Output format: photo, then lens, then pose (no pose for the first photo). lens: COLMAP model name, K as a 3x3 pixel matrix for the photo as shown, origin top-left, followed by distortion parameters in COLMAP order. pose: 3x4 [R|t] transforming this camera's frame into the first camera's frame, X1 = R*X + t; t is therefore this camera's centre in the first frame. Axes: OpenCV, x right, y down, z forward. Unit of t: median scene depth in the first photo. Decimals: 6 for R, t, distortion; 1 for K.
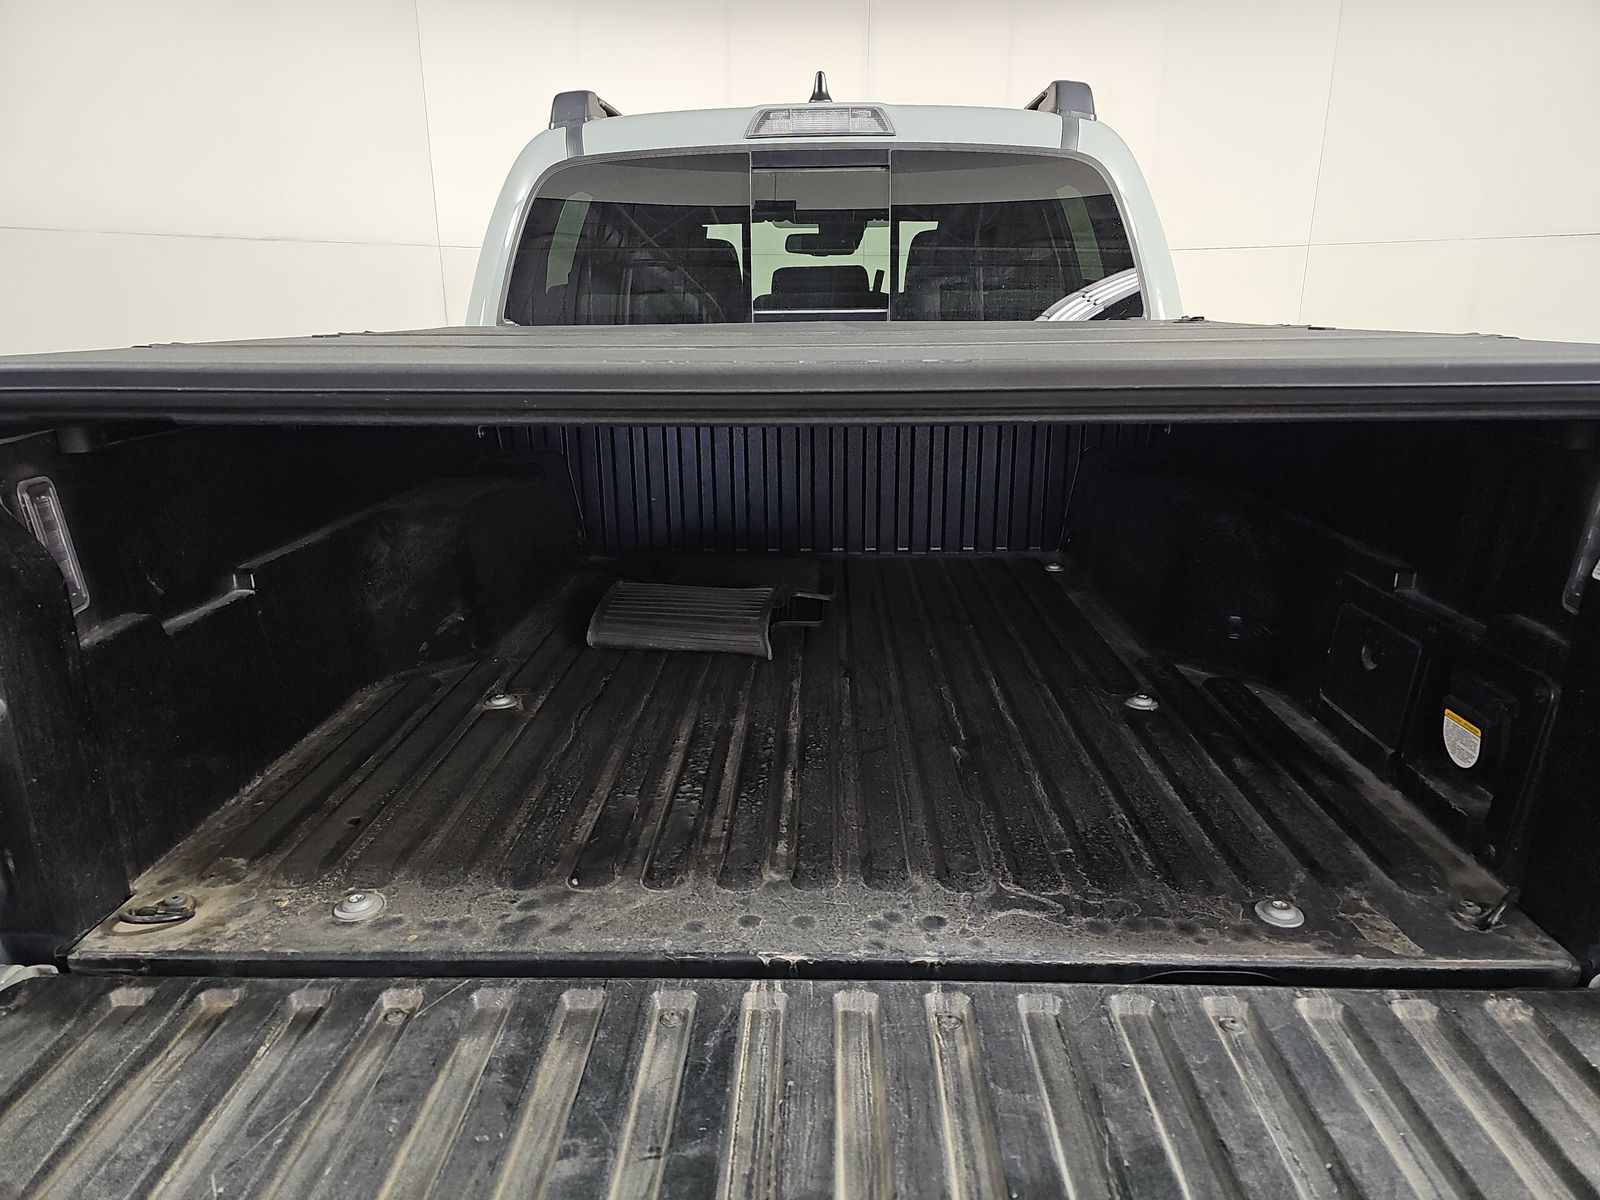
lens RADIAL K [[1086.4, 0, 800.0], [0, 1086.4, 600.0], [0, 0, 1]] dist [0.034002, -0.002539]
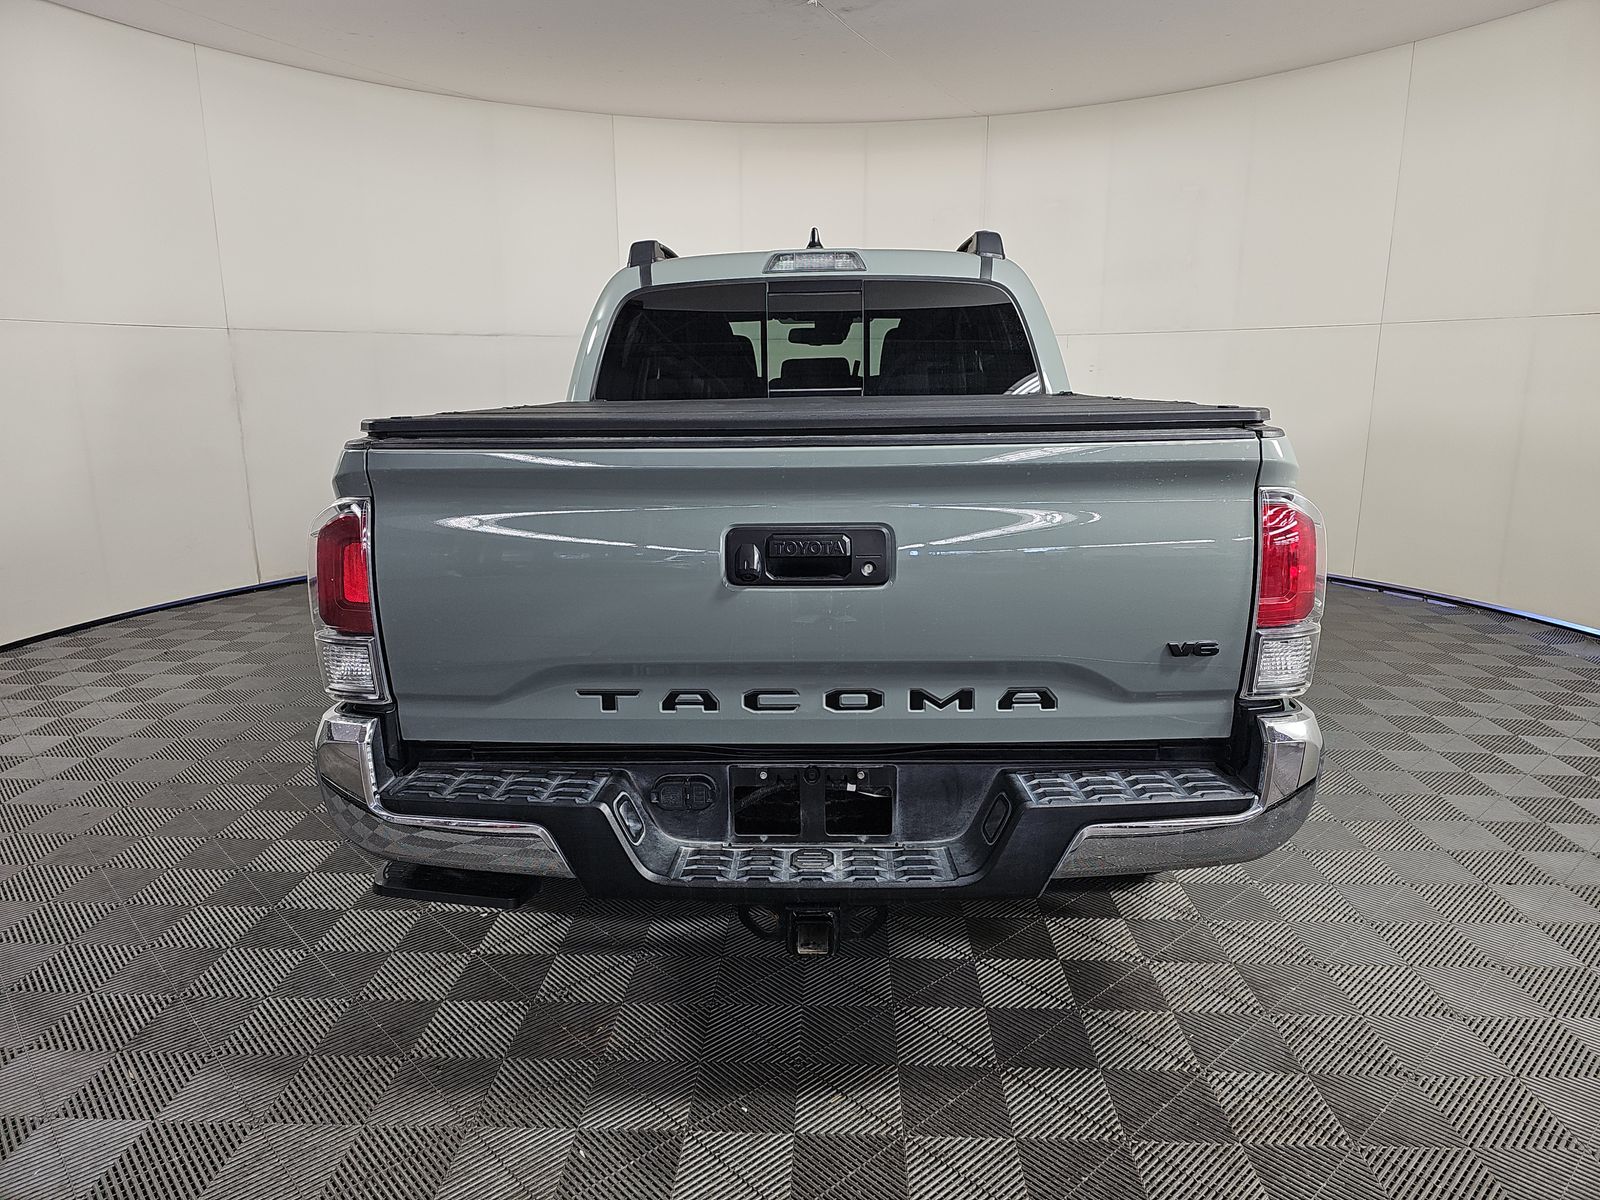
lens RADIAL K [[1086.4, 0, 800.0], [0, 1086.4, 600.0], [0, 0, 1]] dist [0.034002, -0.002539]
pose [[0.999973, -0.007329, -0.000147, -0.003892], [0.007303, 0.997769, -0.066364, 0.106860], [0.000633, 0.066361, 0.997795, -0.412311]]
